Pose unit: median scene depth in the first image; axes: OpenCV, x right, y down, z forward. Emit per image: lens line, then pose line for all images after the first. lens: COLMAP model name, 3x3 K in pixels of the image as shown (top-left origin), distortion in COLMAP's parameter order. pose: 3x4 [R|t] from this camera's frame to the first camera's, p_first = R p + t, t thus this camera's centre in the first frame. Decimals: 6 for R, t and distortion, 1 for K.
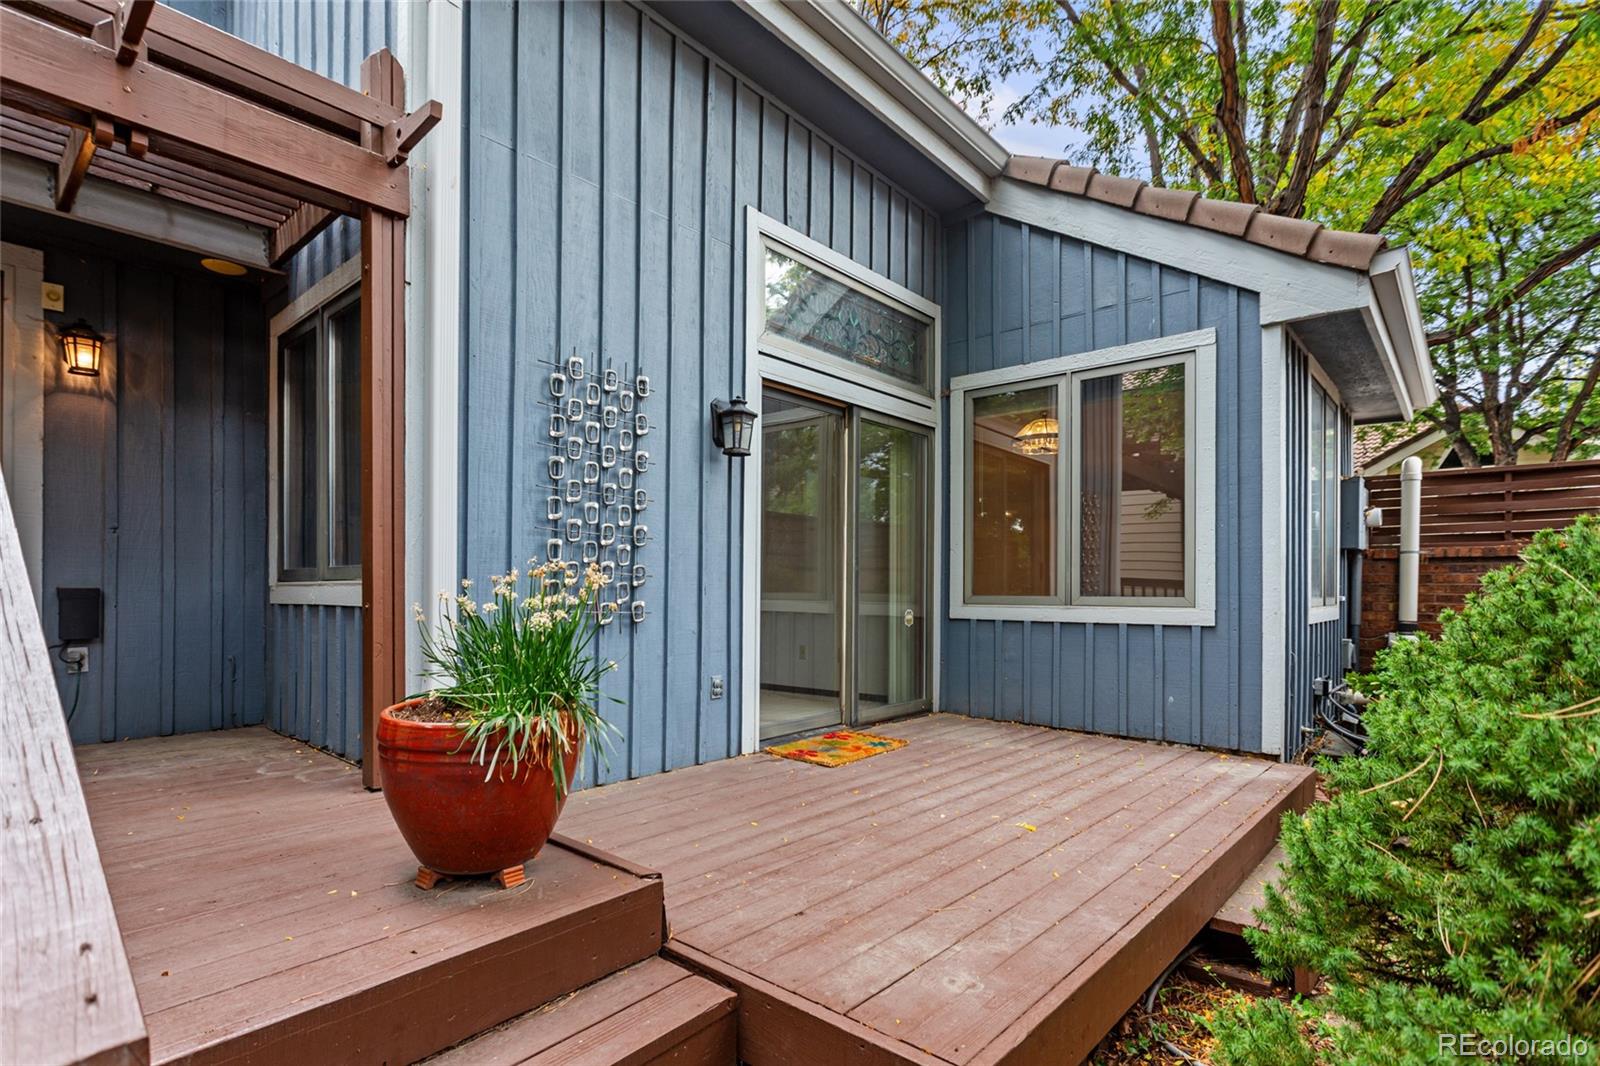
lens RADIAL K [[794.0, 0, 779.8], [0, 794.0, 579.1], [0, 0, 1]] dist [-0.000683, -0.000247]
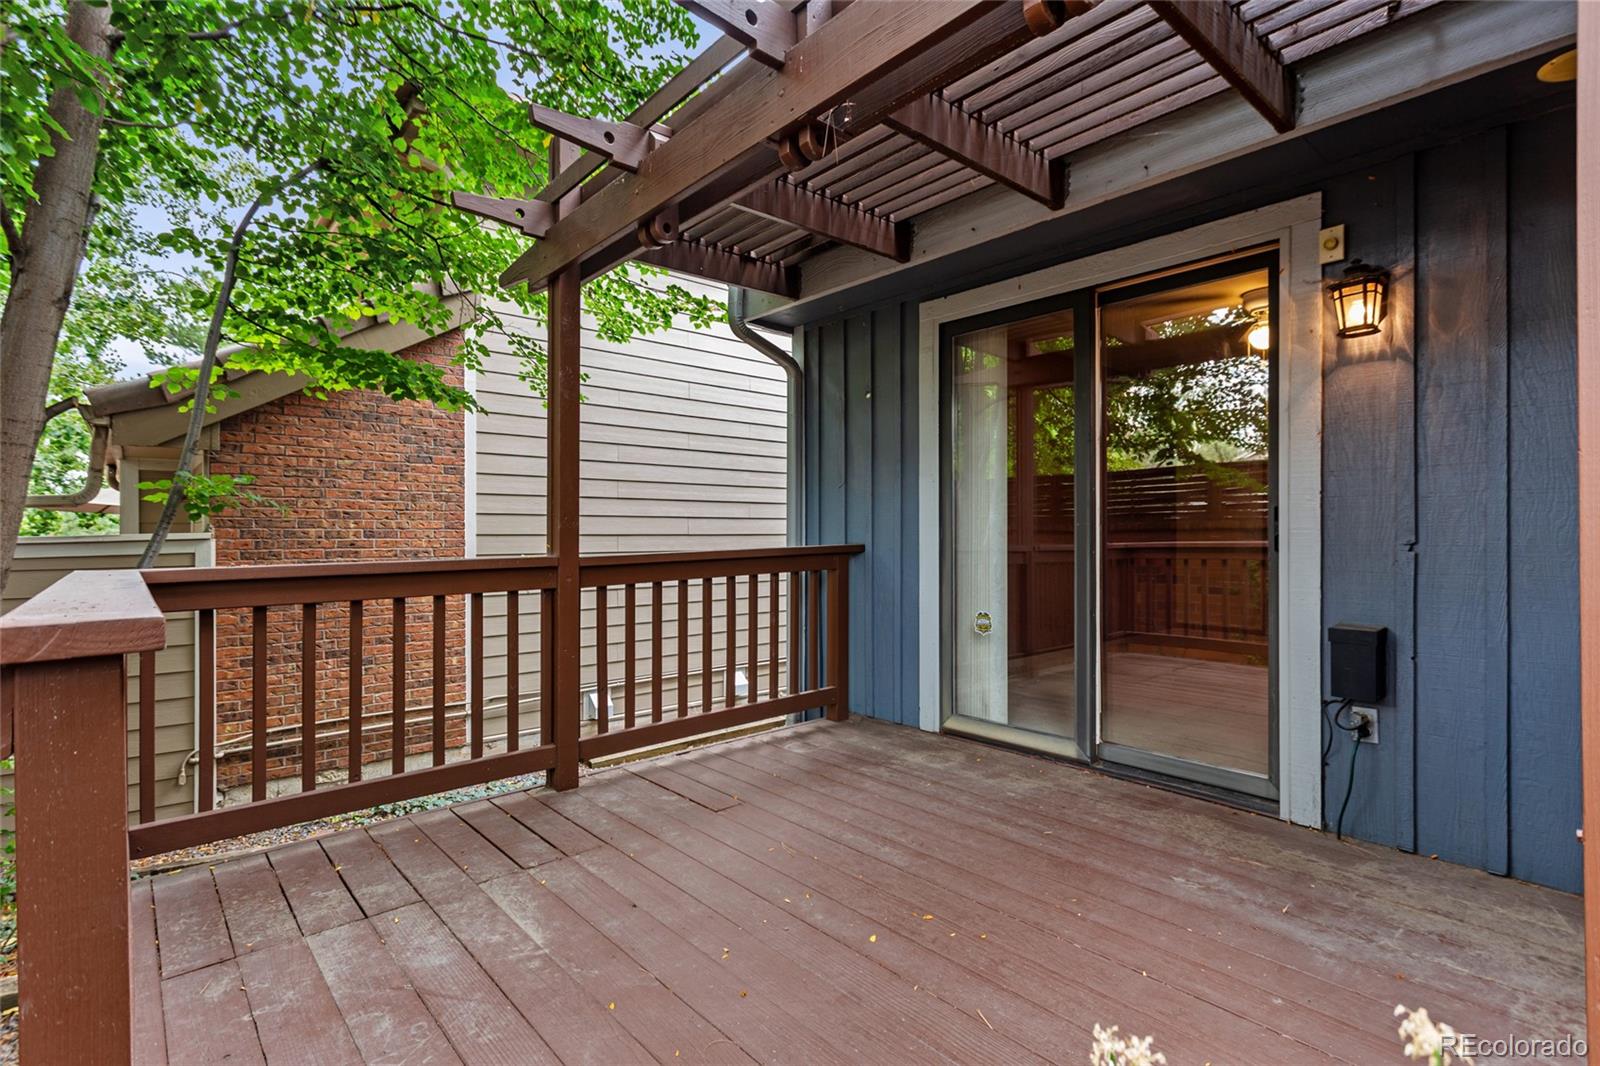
lens RADIAL K [[772.3, 0, 800.0], [0, 772.3, 533.0], [0, 0, 1]] dist [0.000653, 0.020348]
pose [[-0.126306, -0.007434, -0.991963, -0.105218], [0.005477, 0.999951, -0.008191, -0.073231], [0.991976, -0.006468, -0.126259, 0.580958]]
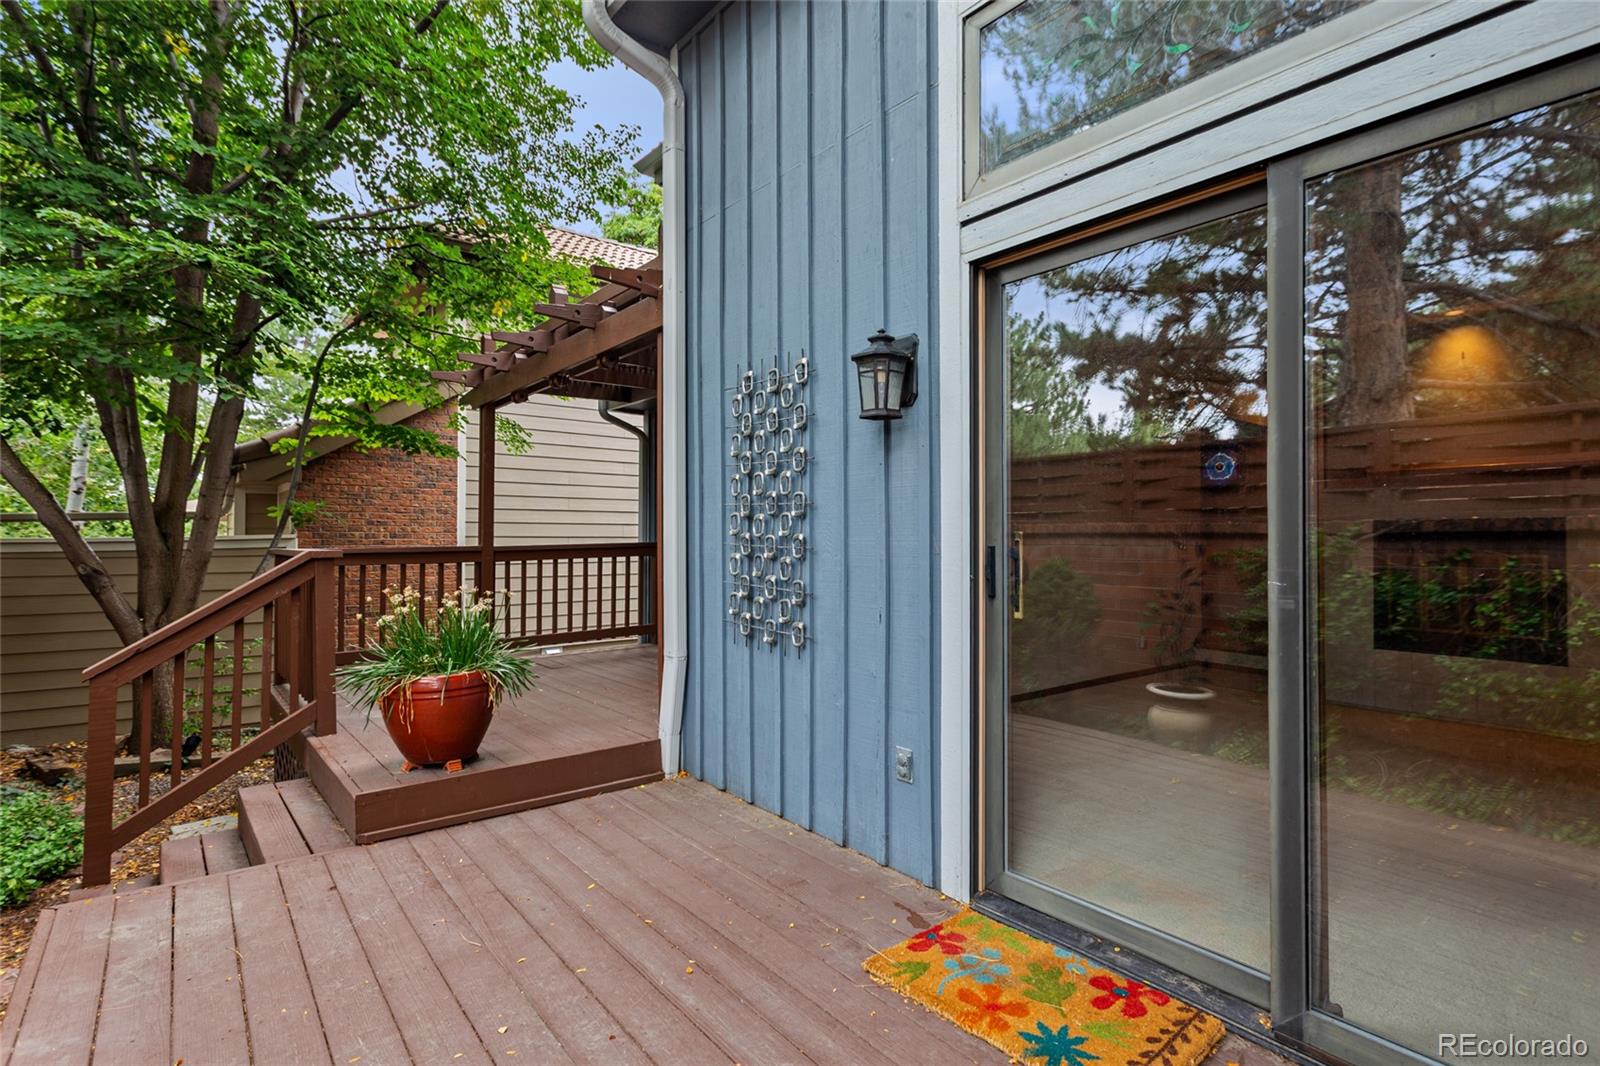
lens RADIAL K [[766.9, 0, 800.0], [0, 766.9, 533.0], [0, 0, 1]] dist [0.000611, 0.001119]
pose [[-0.149402, -0.012448, -0.988698, 0.662786], [0.003519, 0.999908, -0.013121, -0.060429], [0.988770, -0.005439, -0.149345, 1.156365]]
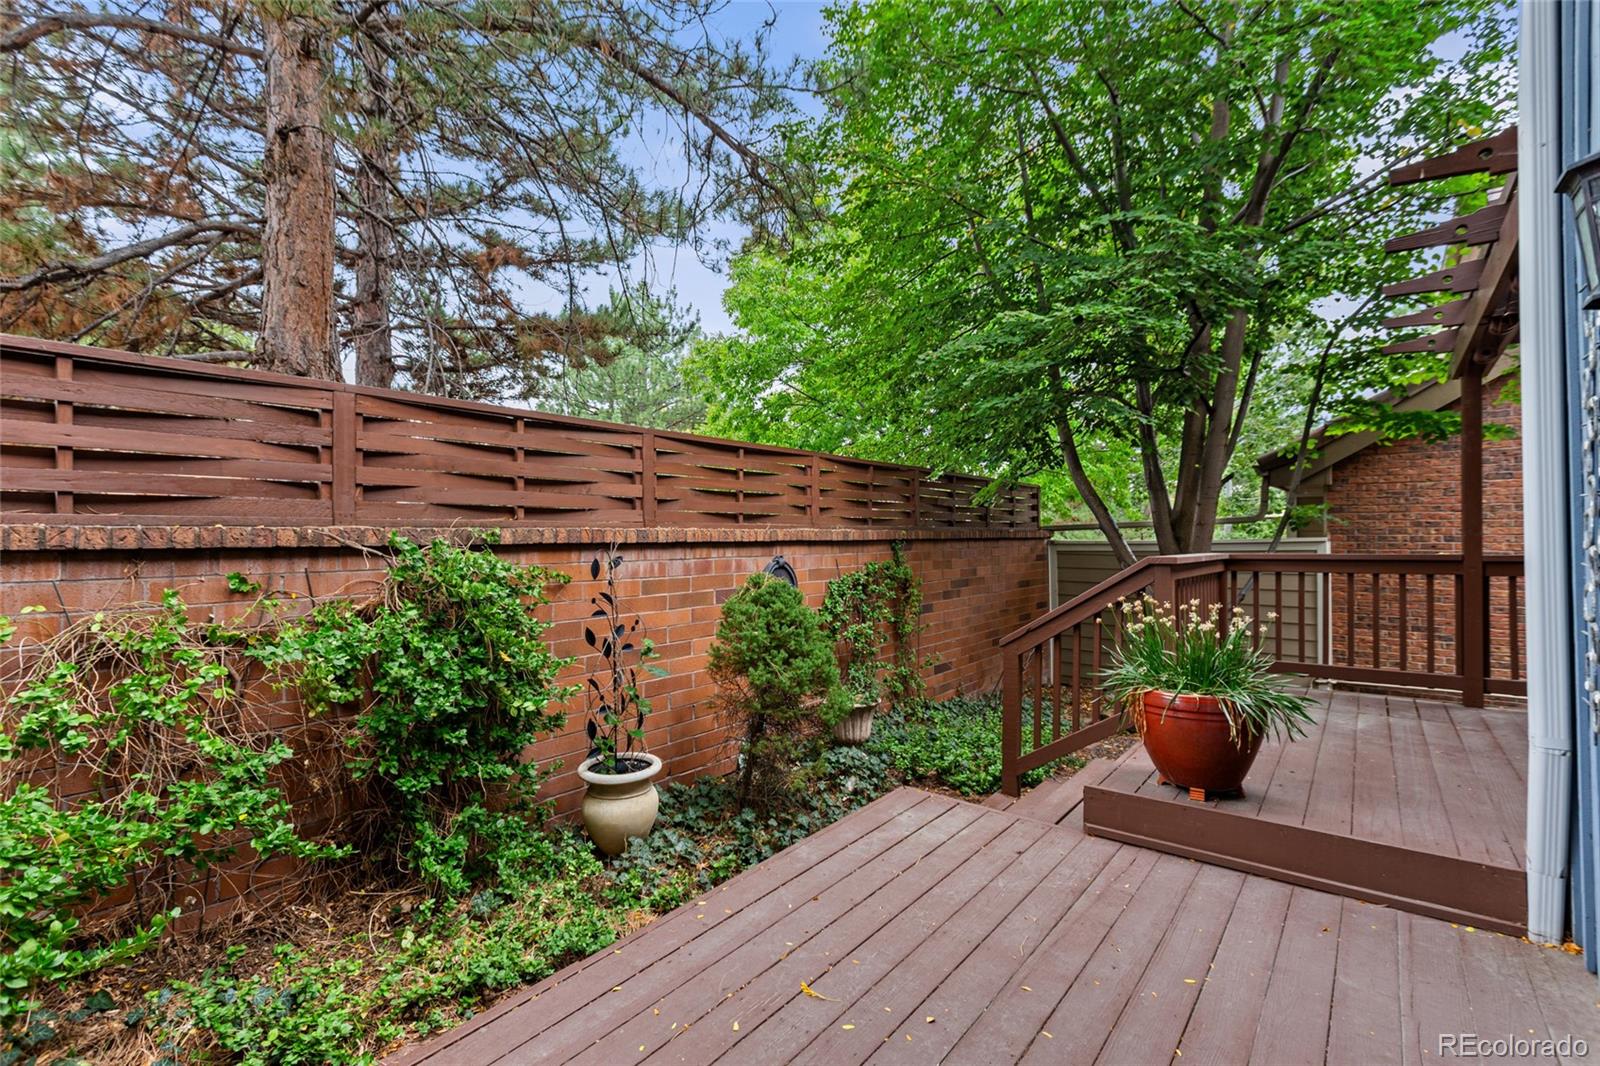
lens RADIAL K [[753.6, 0, 800.0], [0, 753.6, 533.0], [0, 0, 1]] dist [0.011367, 0.000280]
pose [[-0.996321, -0.005099, -0.085543, 0.321048], [-0.003832, 0.999881, -0.014973, -0.068876], [0.085609, -0.014590, -0.996222, 1.407176]]
